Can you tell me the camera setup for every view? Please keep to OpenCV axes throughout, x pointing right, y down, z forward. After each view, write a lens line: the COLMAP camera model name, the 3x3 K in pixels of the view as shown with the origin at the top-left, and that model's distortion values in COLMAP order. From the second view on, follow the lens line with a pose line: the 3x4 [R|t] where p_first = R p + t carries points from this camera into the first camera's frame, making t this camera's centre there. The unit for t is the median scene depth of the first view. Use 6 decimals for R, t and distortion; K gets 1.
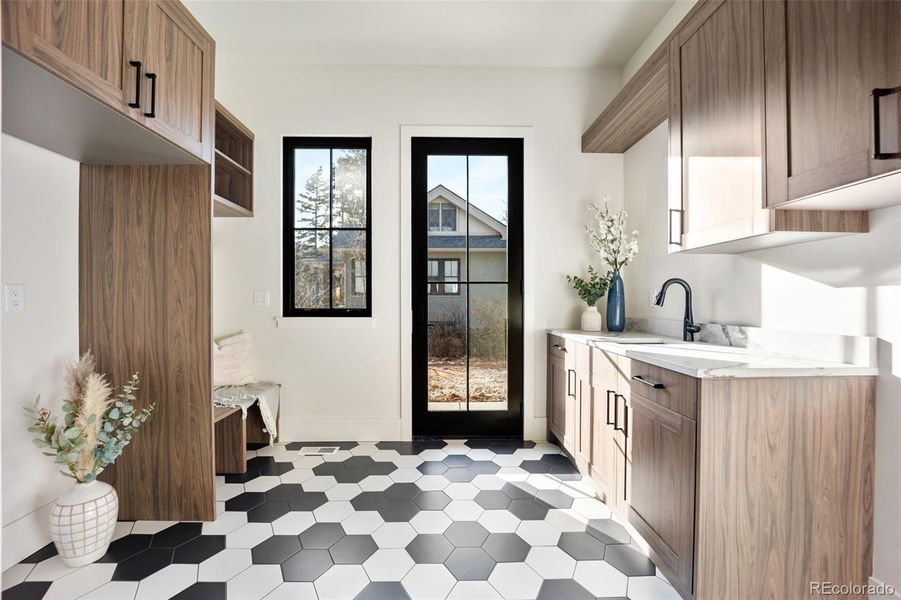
lens RADIAL K [[366.7, 0, 448.8], [0, 366.7, 302.2], [0, 0, 1]] dist [-0.021750, 0.001011]
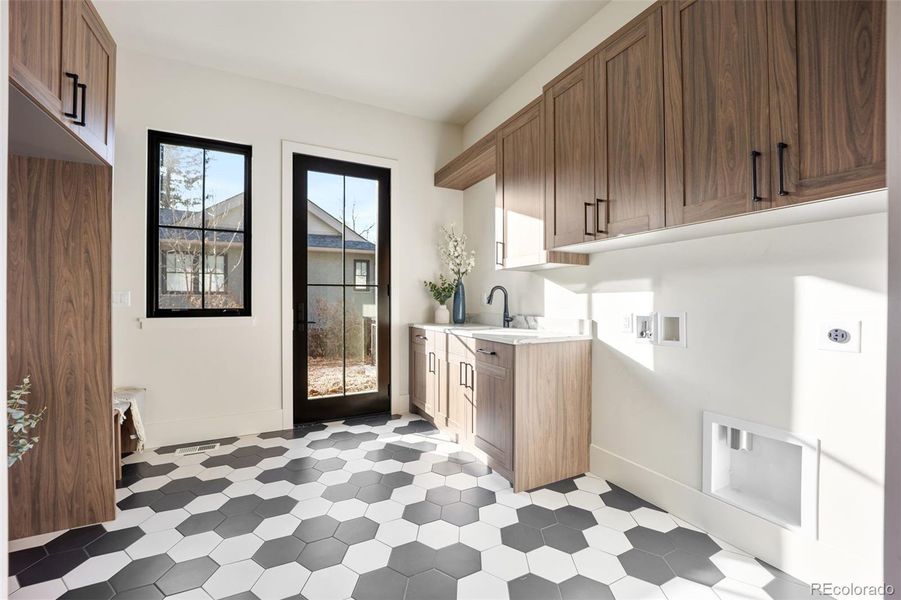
lens RADIAL K [[366.7, 0, 449.6], [0, 366.7, 300.6], [0, 0, 1]] dist [-0.021750, 0.001011]
pose [[0.901087, -0.000603, 0.433639, -0.241167], [0.002177, 0.999993, -0.003132, -0.000197], [-0.433634, 0.003766, 0.901081, -0.308083]]
